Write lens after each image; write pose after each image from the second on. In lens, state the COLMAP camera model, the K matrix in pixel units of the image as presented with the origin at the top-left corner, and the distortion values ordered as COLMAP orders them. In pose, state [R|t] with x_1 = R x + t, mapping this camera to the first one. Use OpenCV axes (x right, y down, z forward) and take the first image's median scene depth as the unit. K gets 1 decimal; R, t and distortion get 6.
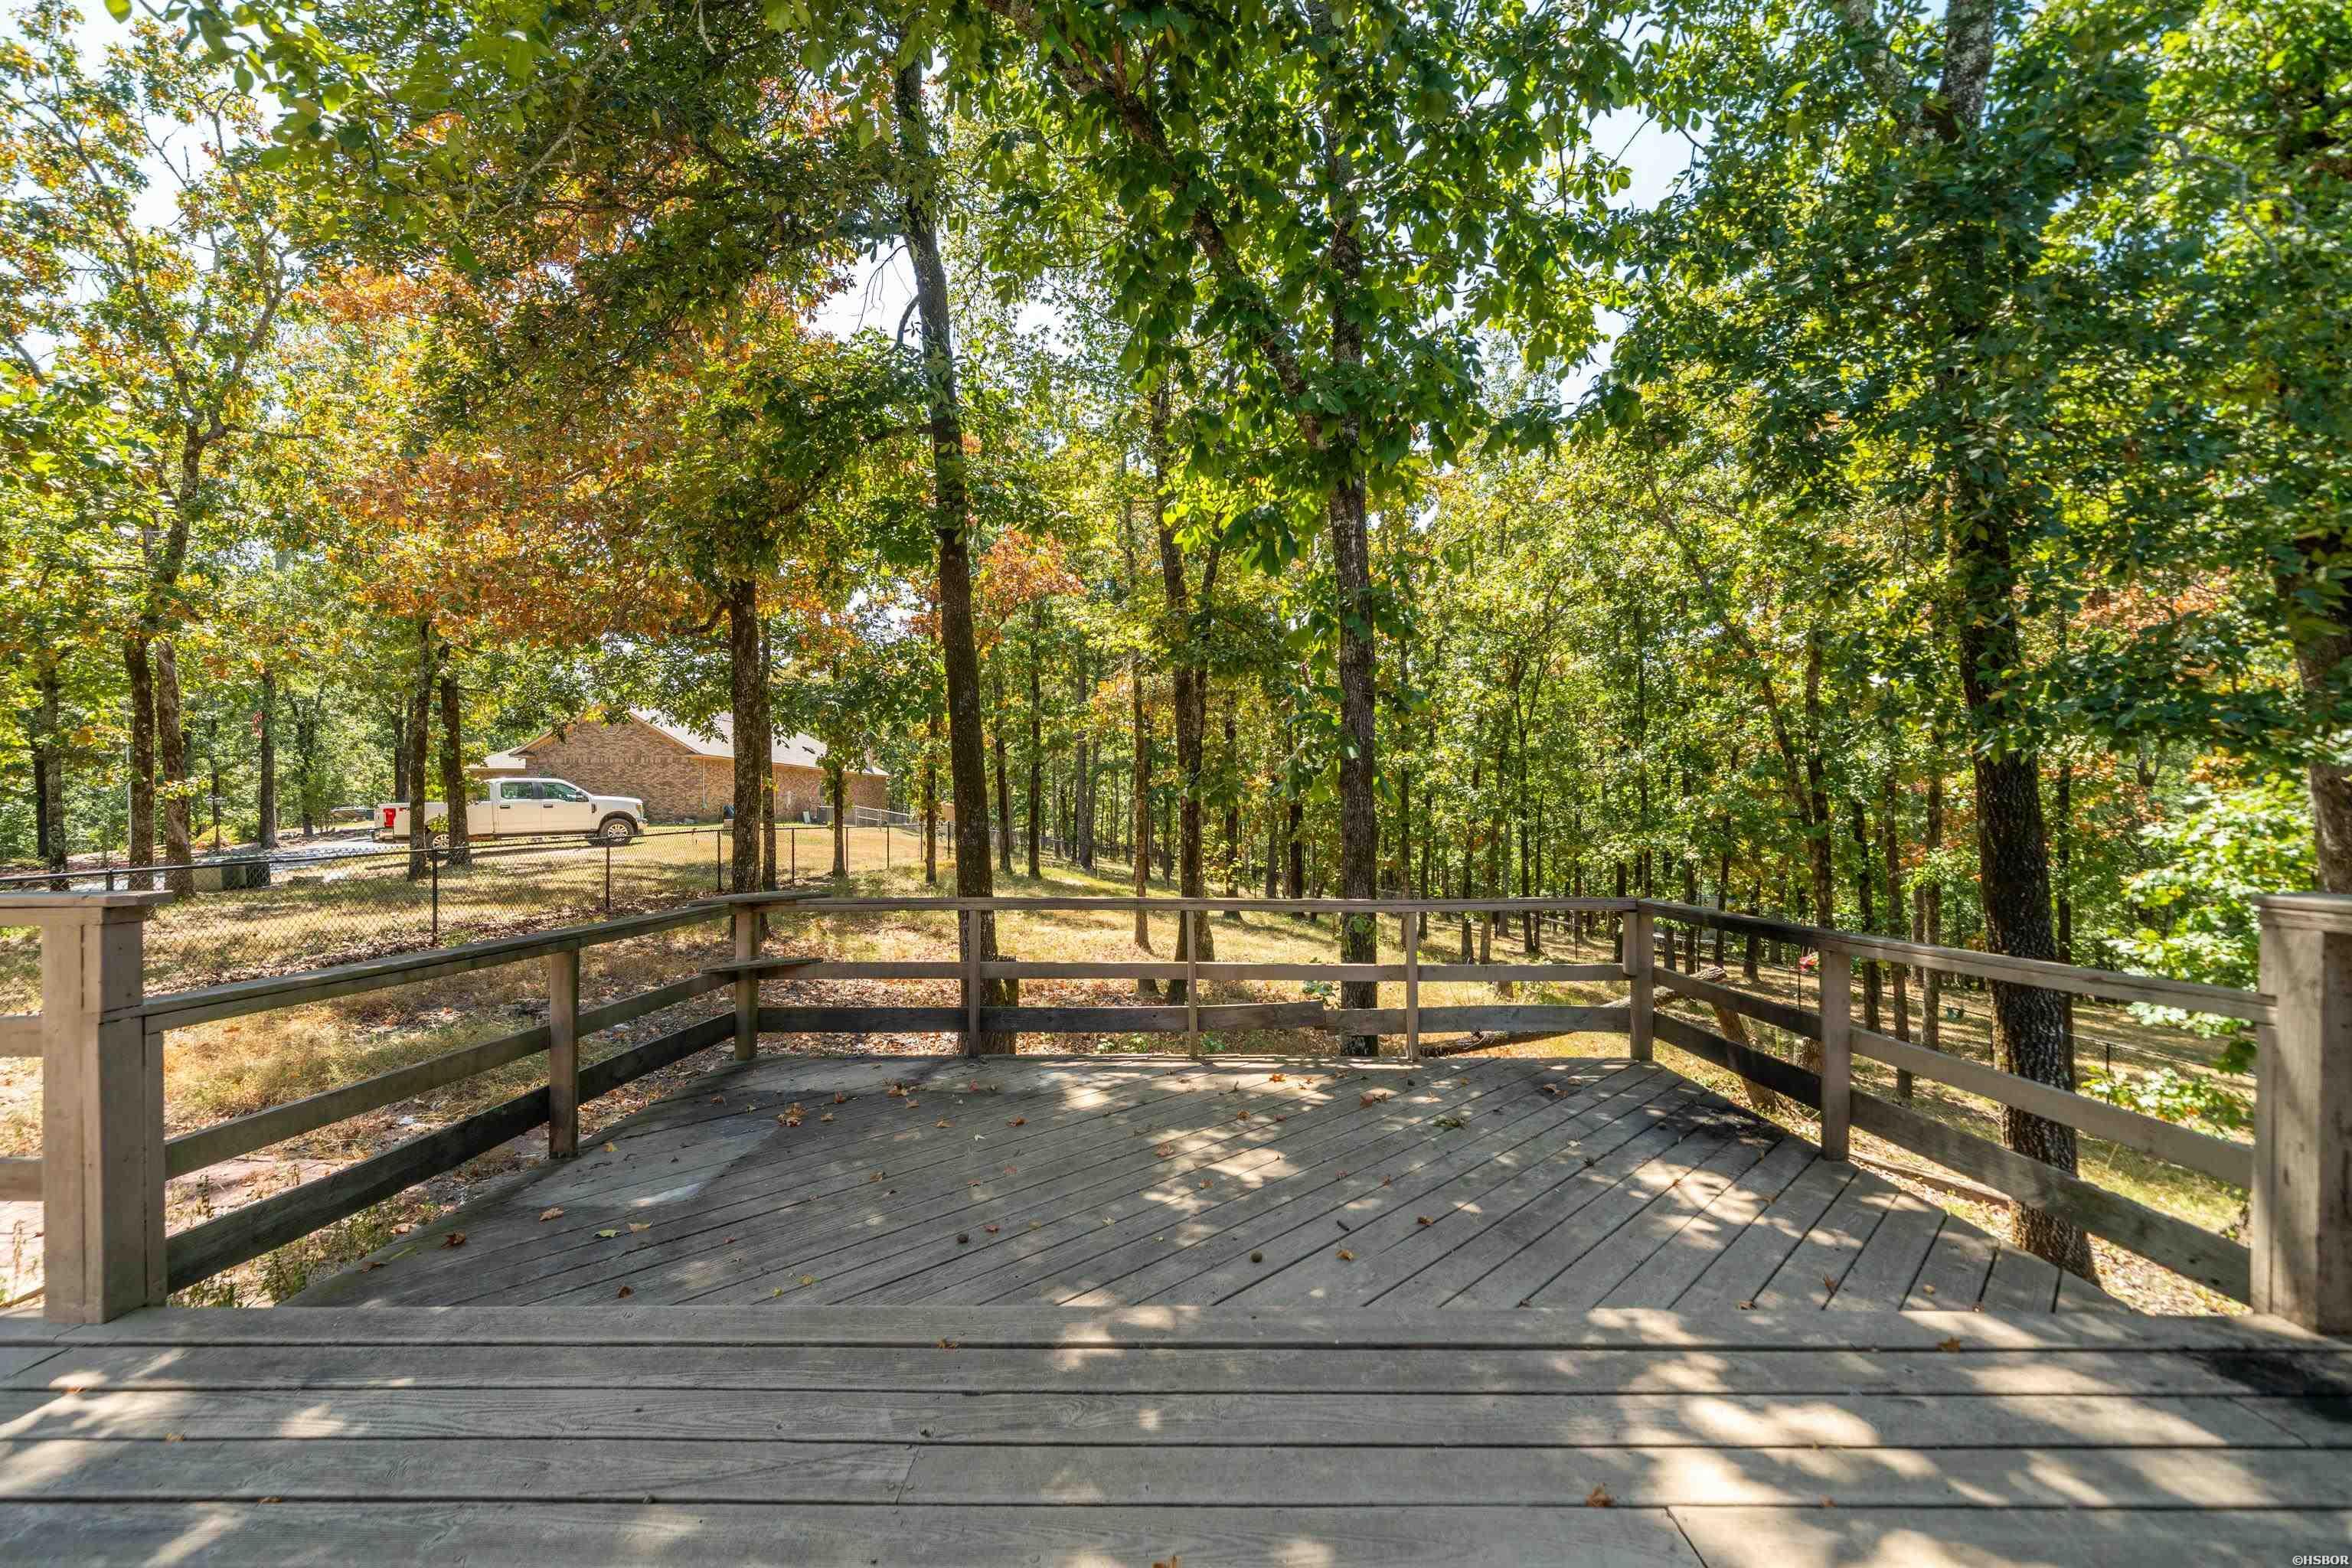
lens RADIAL K [[970.5, 0, 1175.3], [0, 970.5, 803.4], [0, 0, 1]] dist [0.001464, -0.000061]
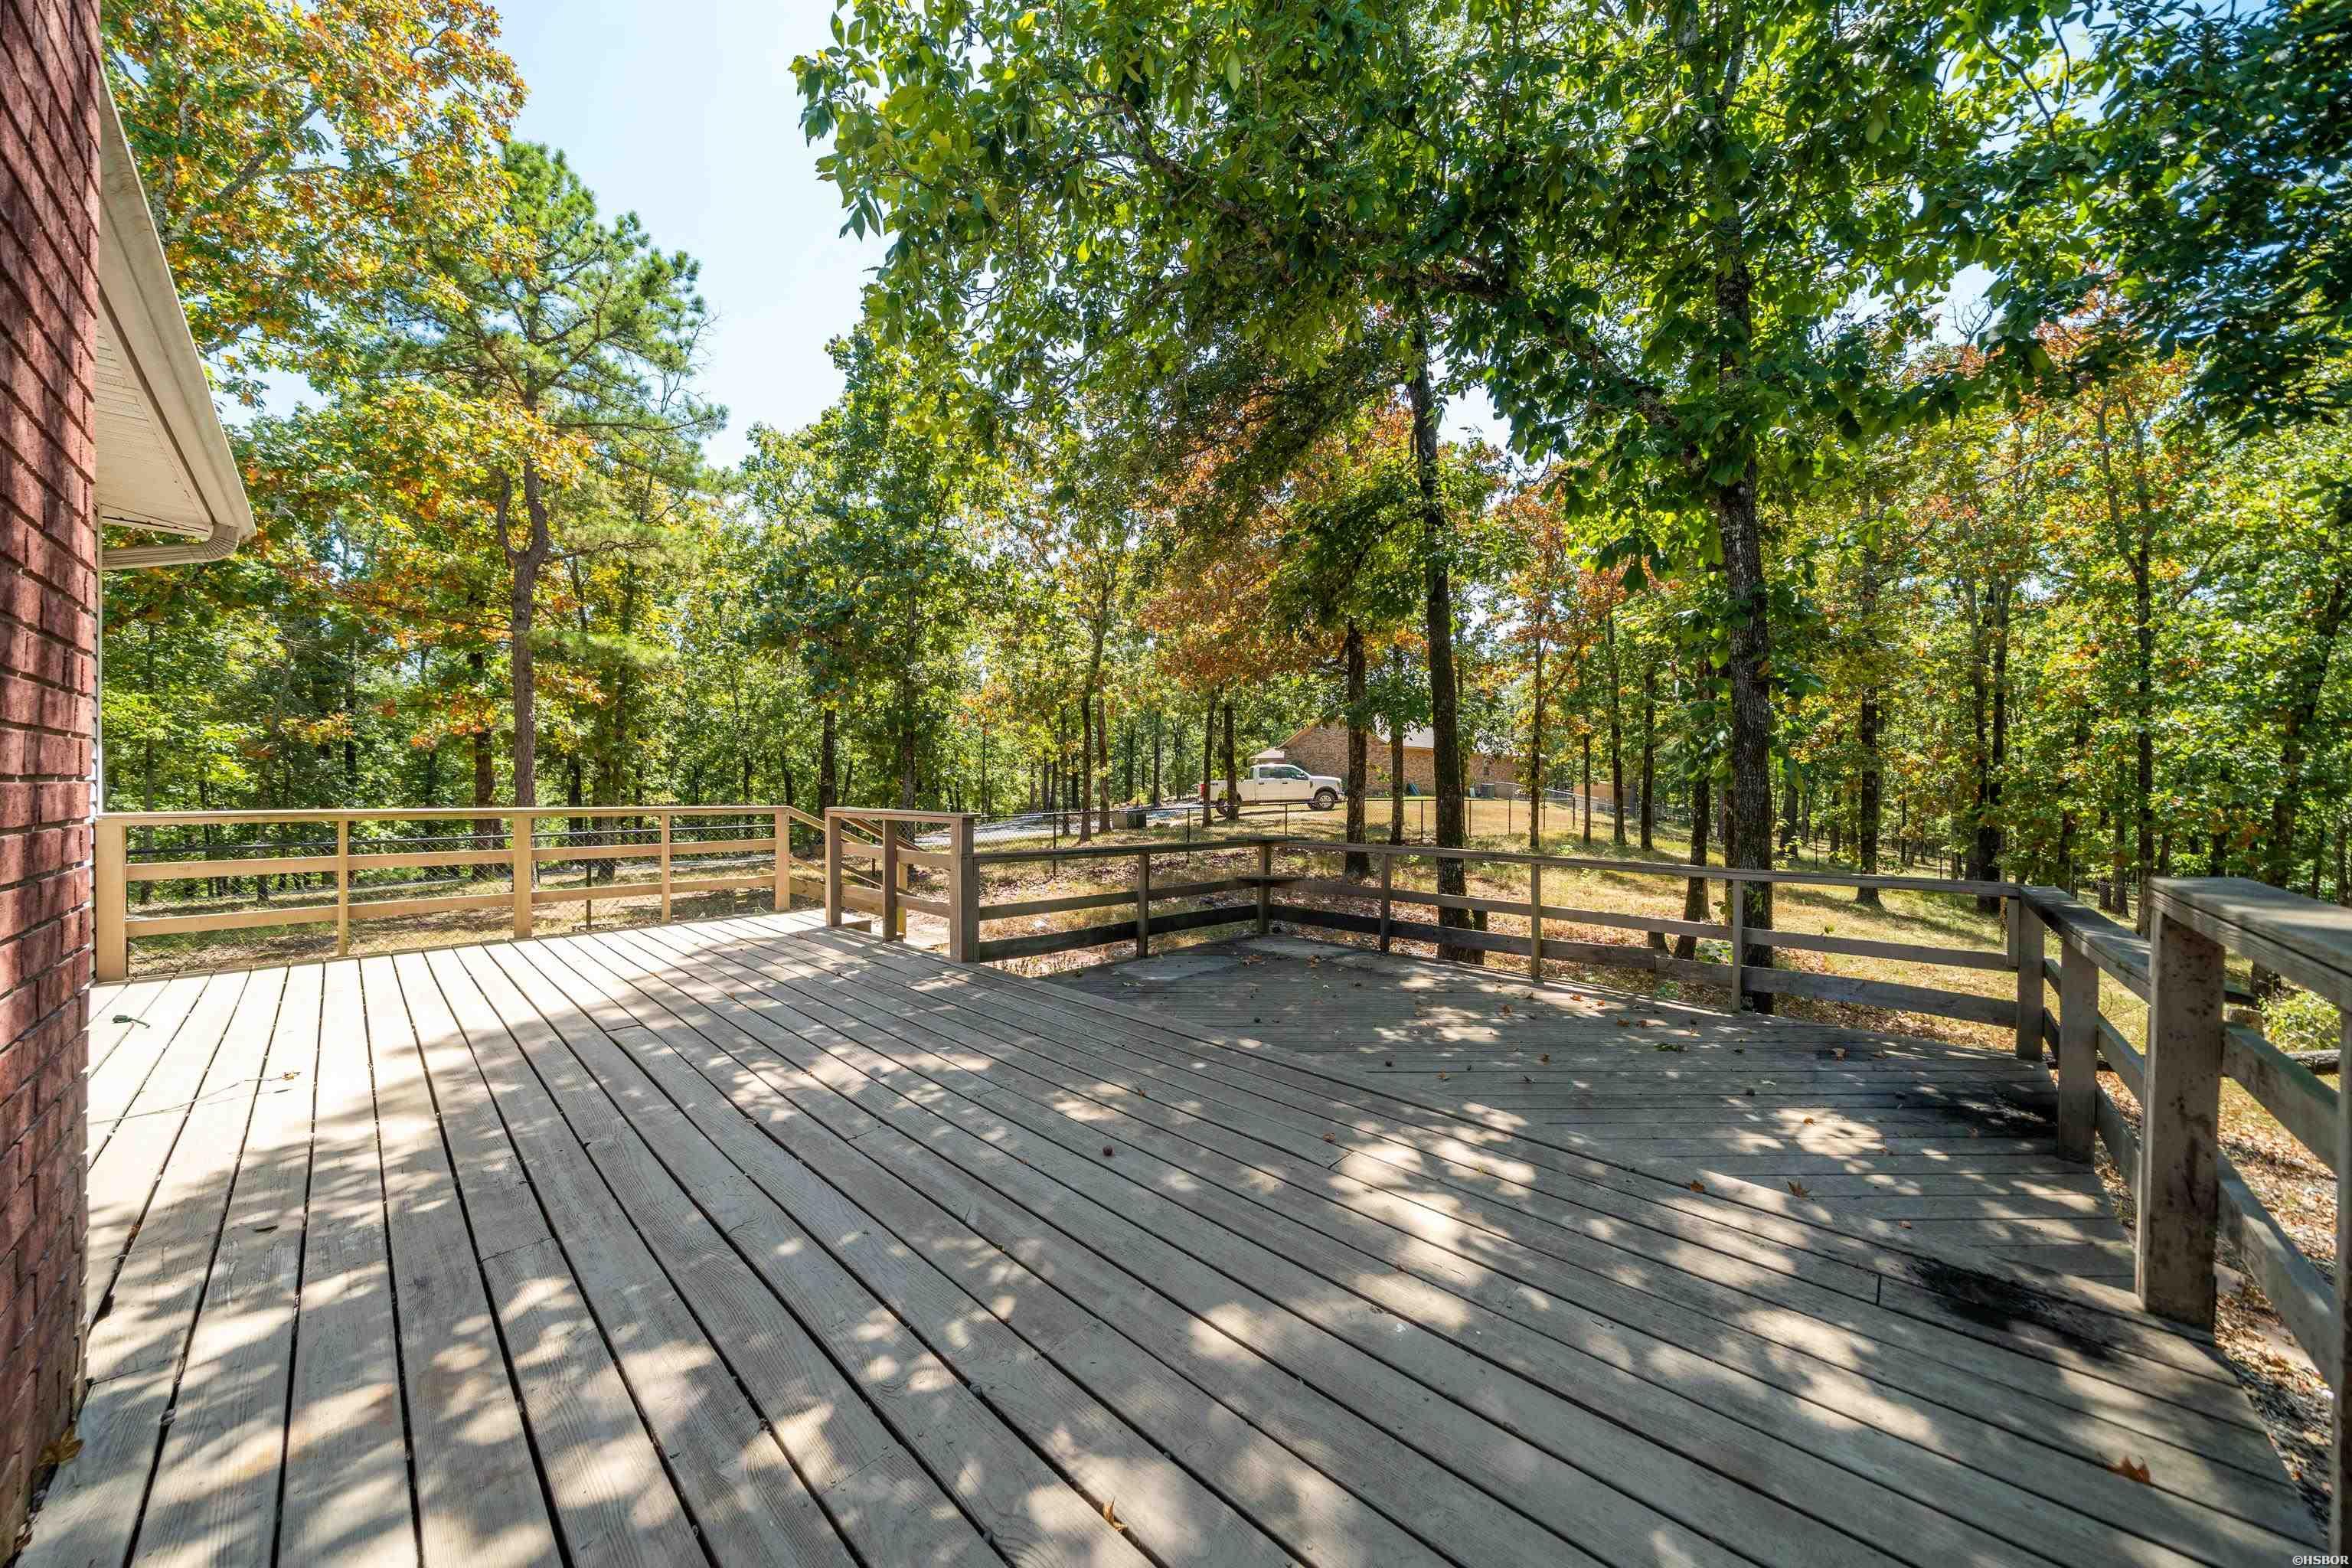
lens RADIAL K [[809.4, 0, 1177.9], [0, 809.4, 791.9], [0, 0, 1]] dist [0.001395, 0.000153]
pose [[0.725838, 0.009793, -0.687796, 0.595392], [-0.000226, 0.999902, 0.013999, -0.005067], [0.687866, -0.010006, 0.725769, -0.176071]]
